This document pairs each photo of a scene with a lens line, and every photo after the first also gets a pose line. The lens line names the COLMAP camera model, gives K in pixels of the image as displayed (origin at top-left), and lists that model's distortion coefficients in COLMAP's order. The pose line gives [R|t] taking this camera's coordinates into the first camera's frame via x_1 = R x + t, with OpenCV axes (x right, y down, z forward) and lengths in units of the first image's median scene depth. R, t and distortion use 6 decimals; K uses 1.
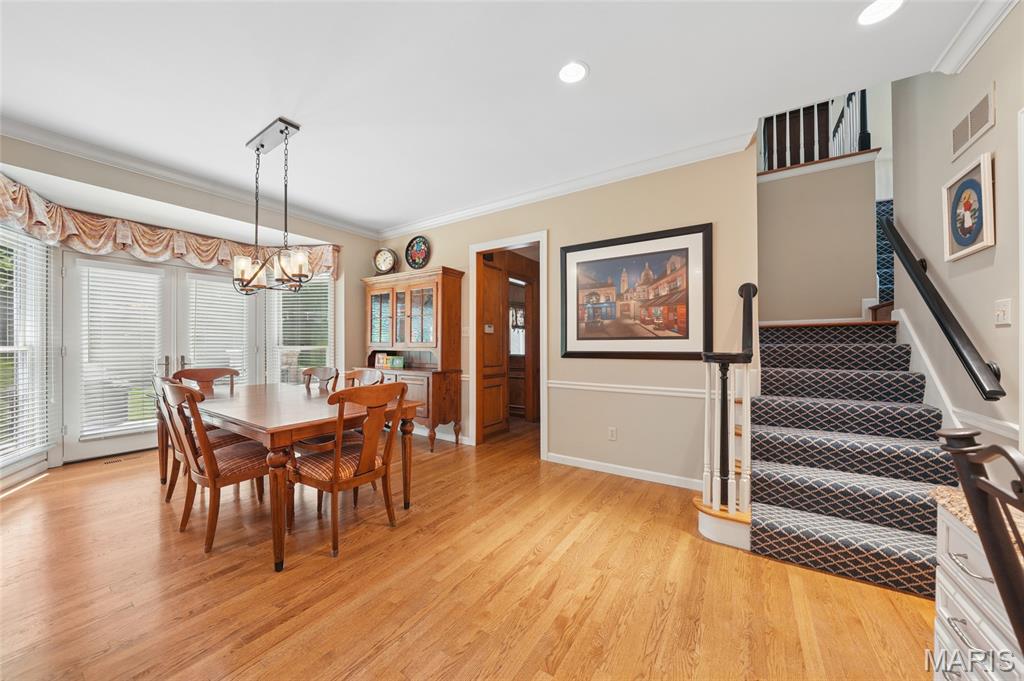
lens RADIAL K [[359.9, 0, 508.3], [0, 359.9, 344.6], [0, 0, 1]] dist [-0.017072, 0.000367]
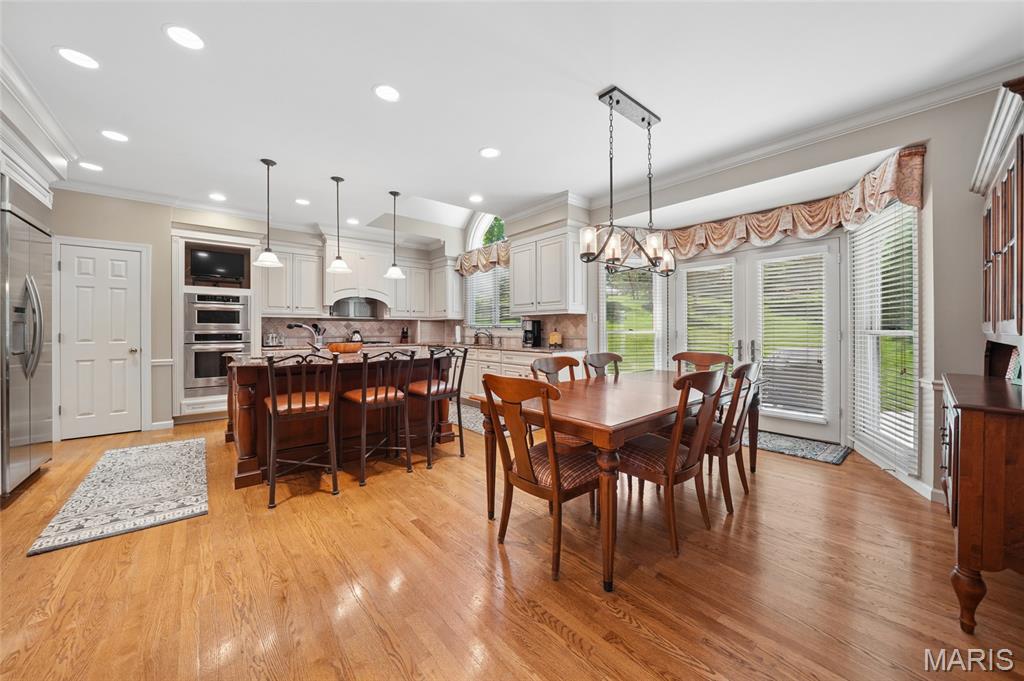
lens RADIAL K [[359.9, 0, 506.7], [0, 359.9, 332.6], [0, 0, 1]] dist [-0.017072, 0.000367]
pose [[-0.278661, 0.004239, -0.960380, 0.232570], [0.001893, 0.999991, 0.003865, 0.005524], [0.960388, -0.000741, -0.278667, 0.640958]]
